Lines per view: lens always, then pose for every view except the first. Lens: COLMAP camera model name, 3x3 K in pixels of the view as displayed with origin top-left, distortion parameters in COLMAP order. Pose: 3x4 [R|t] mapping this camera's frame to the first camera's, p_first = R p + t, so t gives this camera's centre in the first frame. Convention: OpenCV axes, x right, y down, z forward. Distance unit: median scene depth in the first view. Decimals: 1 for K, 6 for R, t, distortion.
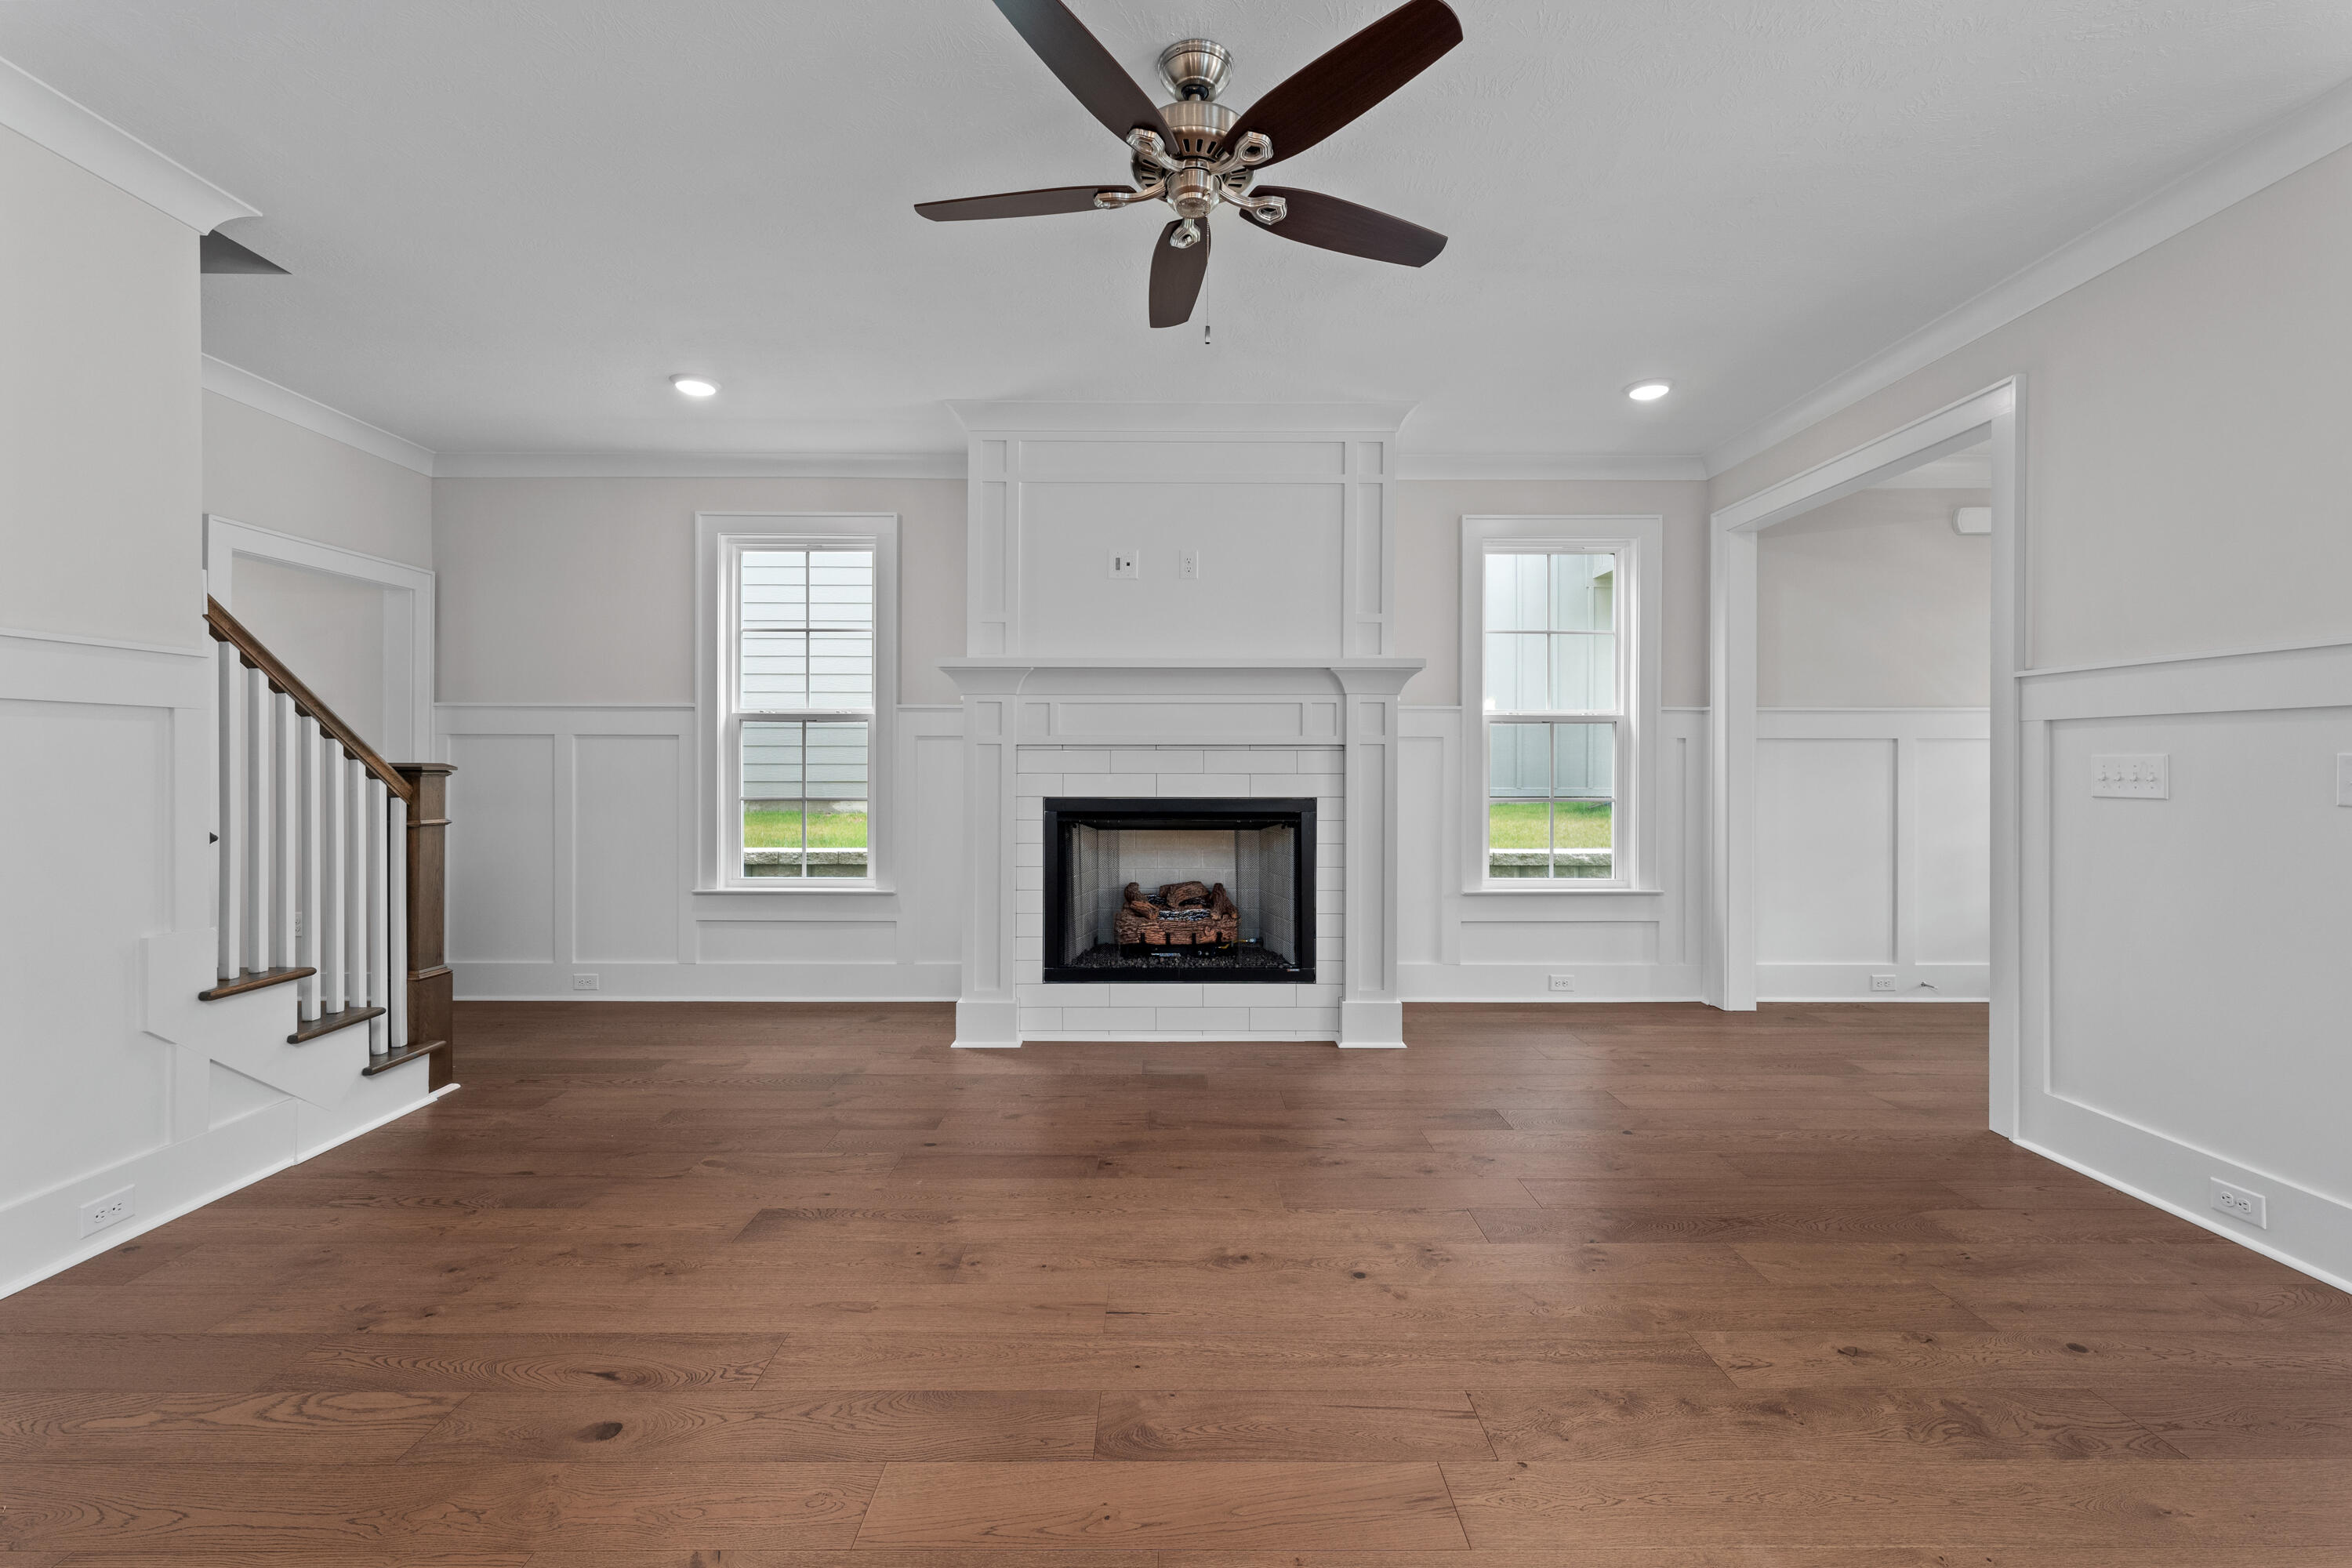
lens RADIAL K [[963.1, 0, 1174.7], [0, 963.1, 762.6], [0, 0, 1]] dist [-0.000836, 0.001445]
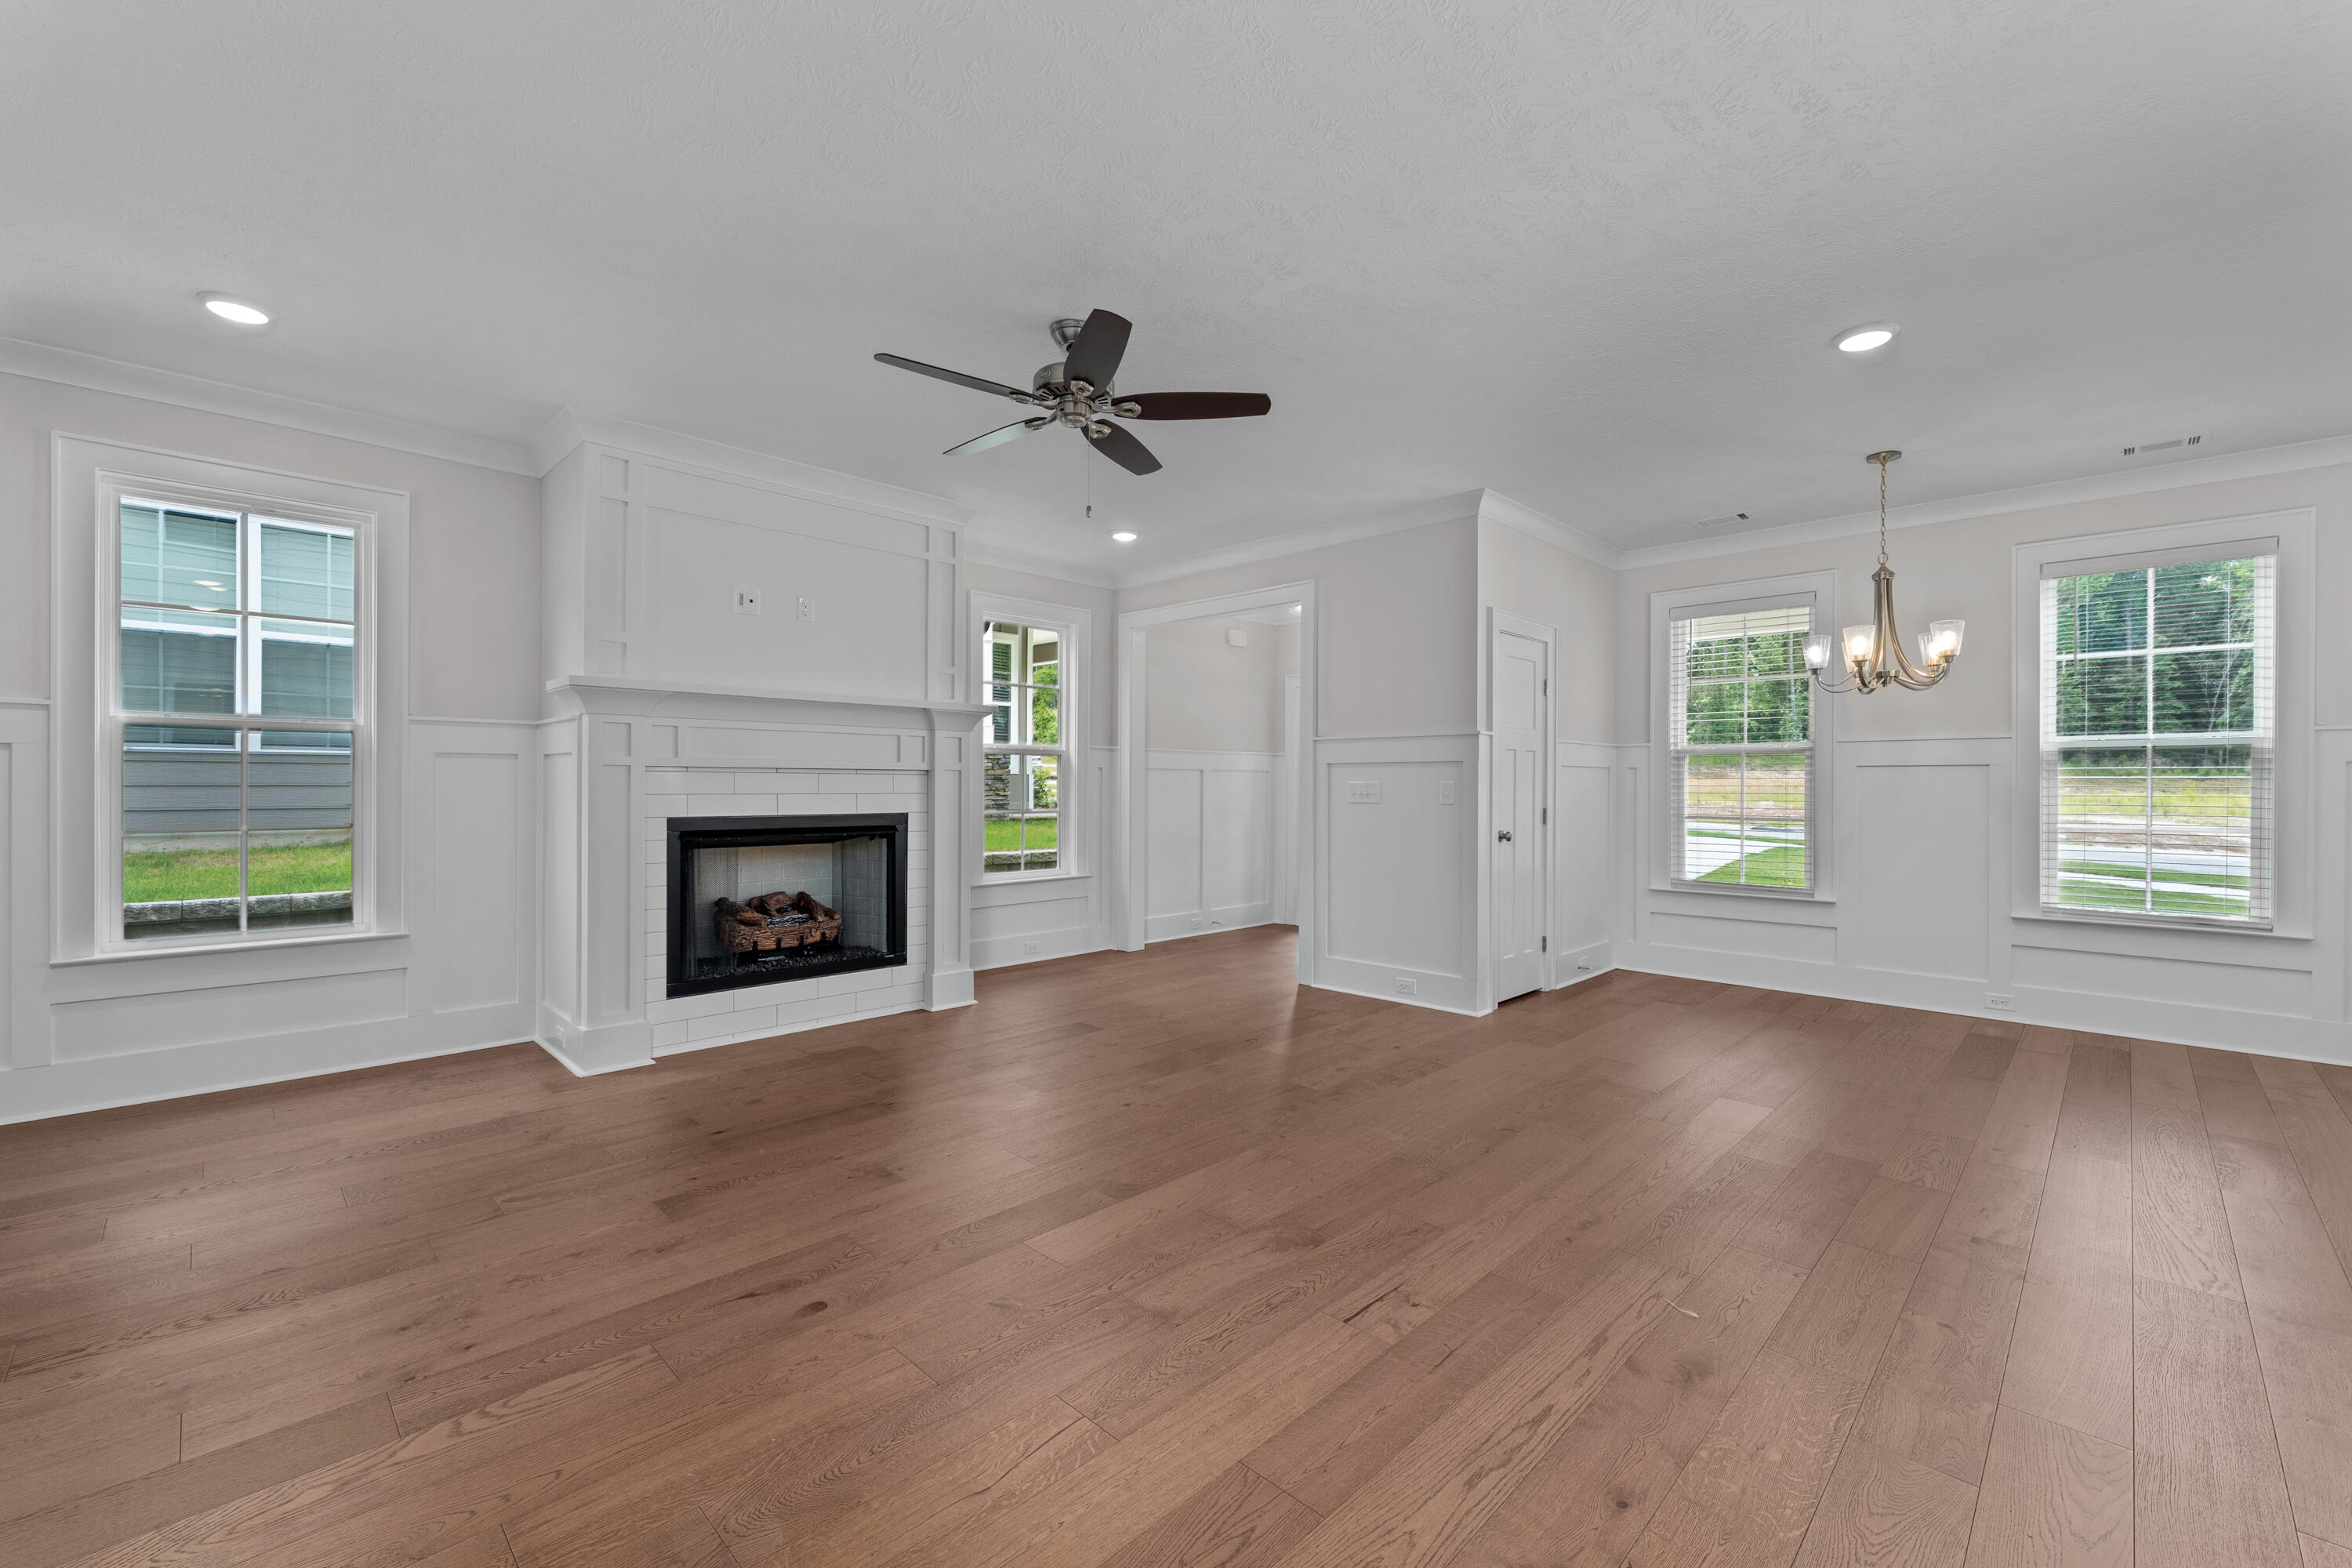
lens RADIAL K [[963.1, 0, 1155.4], [0, 963.1, 788.1], [0, 0, 1]] dist [-0.000836, 0.001445]
pose [[0.715284, -0.001309, 0.698833, -0.484065], [-0.002957, 0.999984, 0.004899, -0.002309], [-0.698828, -0.005571, 0.715268, -0.096315]]
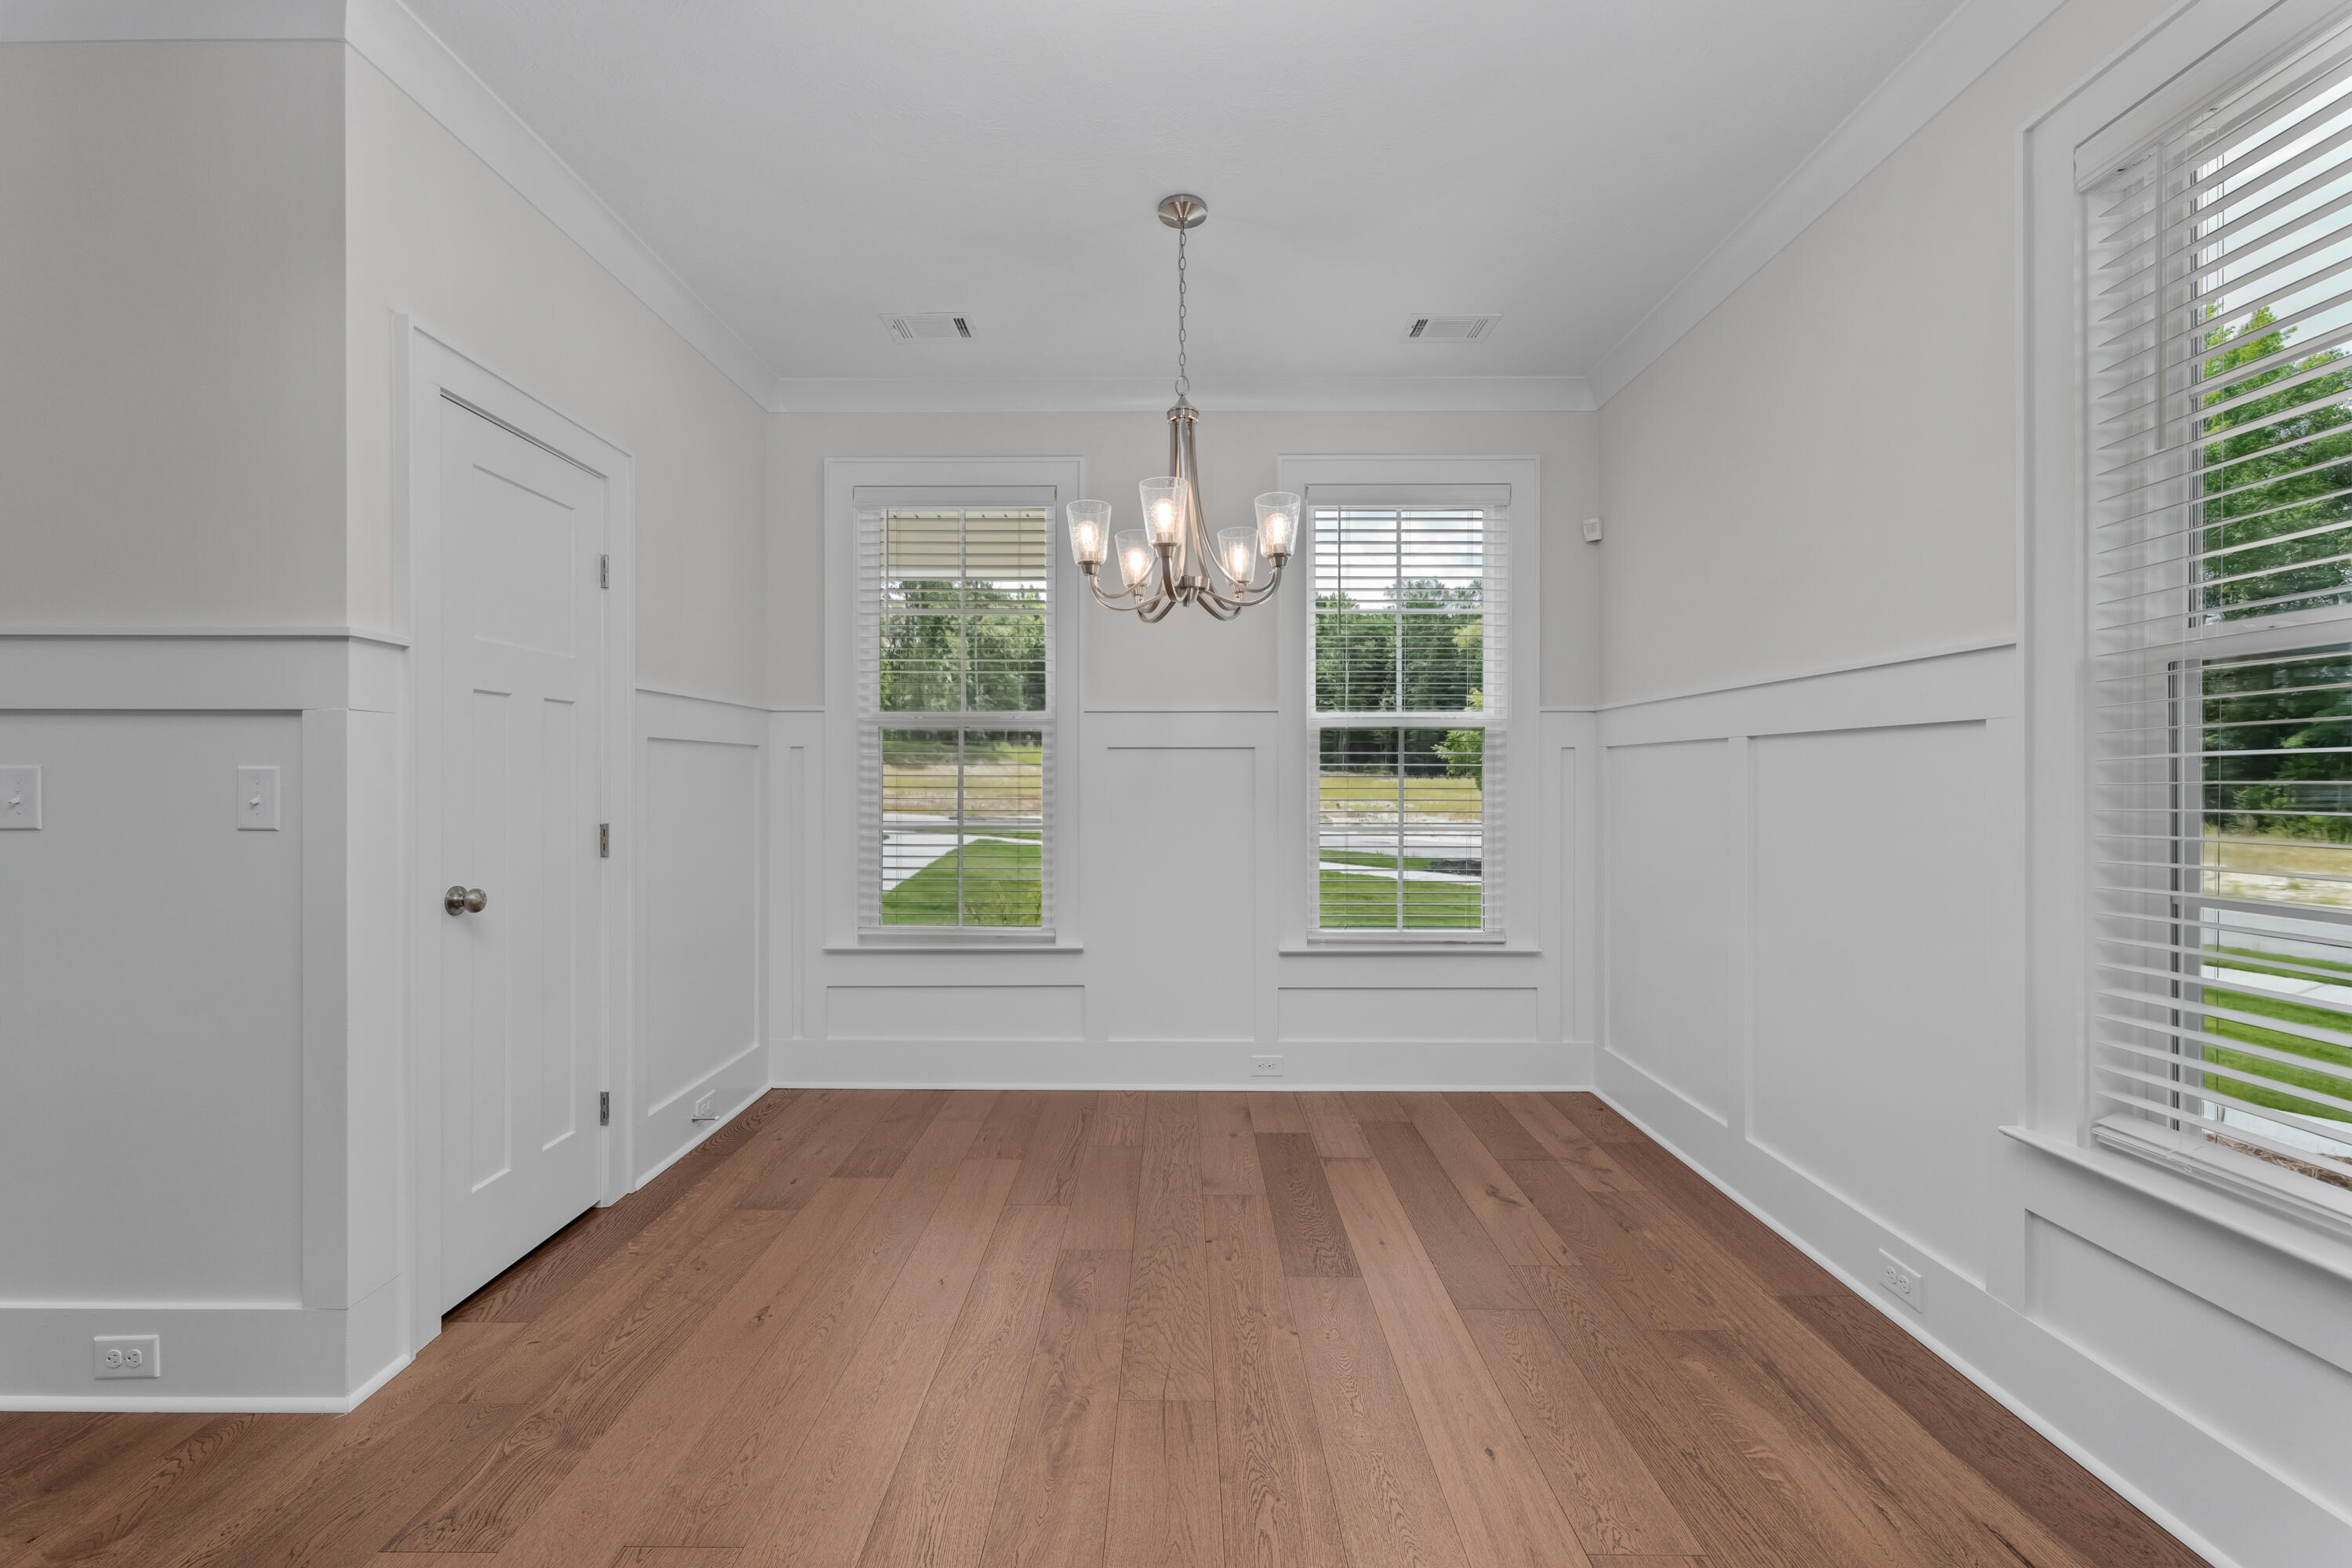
lens RADIAL K [[963.1, 0, 1182.6], [0, 963.1, 781.9], [0, 0, 1]] dist [-0.000836, 0.001445]
pose [[-0.003382, -0.002779, 0.999990, 0.199081], [-0.002781, 0.999992, 0.002769, 0.000622], [-0.999990, -0.002771, -0.003390, 0.102313]]
